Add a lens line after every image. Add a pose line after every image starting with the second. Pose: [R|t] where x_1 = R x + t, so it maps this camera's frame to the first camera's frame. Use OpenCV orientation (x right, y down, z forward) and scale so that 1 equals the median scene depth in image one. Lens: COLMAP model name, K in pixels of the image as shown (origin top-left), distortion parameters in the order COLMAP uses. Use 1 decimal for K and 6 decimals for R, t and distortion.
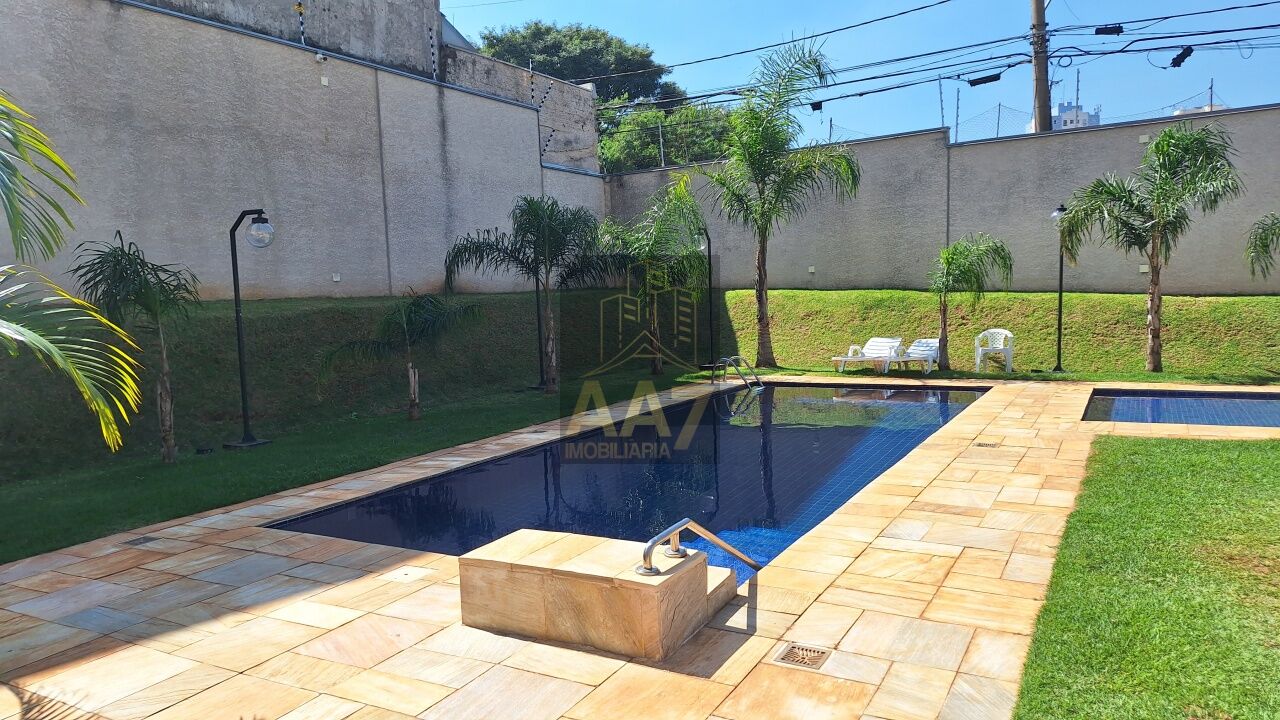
lens RADIAL K [[886.6, 0, 631.6], [0, 886.6, 355.1], [0, 0, 1]] dist [0.059817, -0.053656]
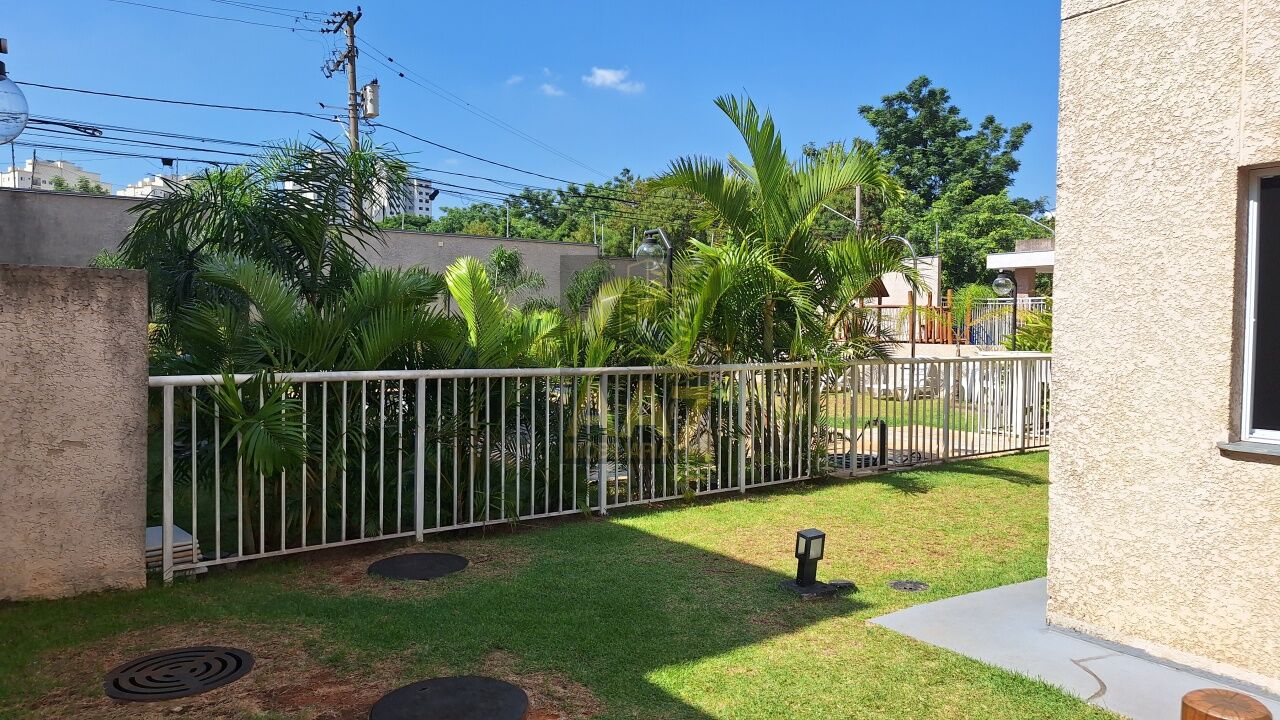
lens RADIAL K [[886.6, 0, 635.5], [0, 886.6, 360.5], [0, 0, 1]] dist [0.059817, -0.053656]
pose [[0.392590, 0.006480, 0.919691, -1.271057], [0.041447, 0.998835, -0.024730, 0.054307], [-0.918779, 0.047827, 0.391864, 0.041869]]
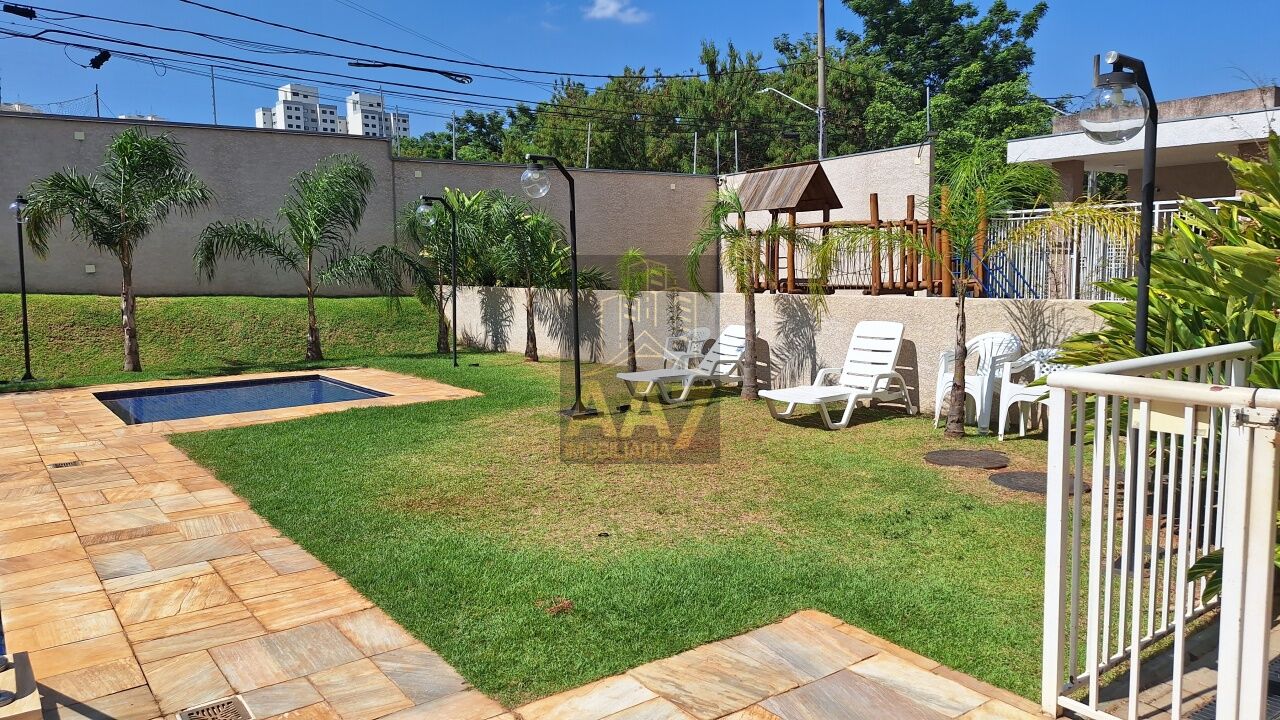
lens RADIAL K [[886.6, 0, 638.3], [0, 886.6, 356.1], [0, 0, 1]] dist [0.059817, -0.053656]
pose [[0.389906, -0.065730, 0.918506, -0.167200], [0.068388, 0.996762, 0.042299, -0.004208], [-0.918312, 0.046322, 0.393139, 0.116080]]
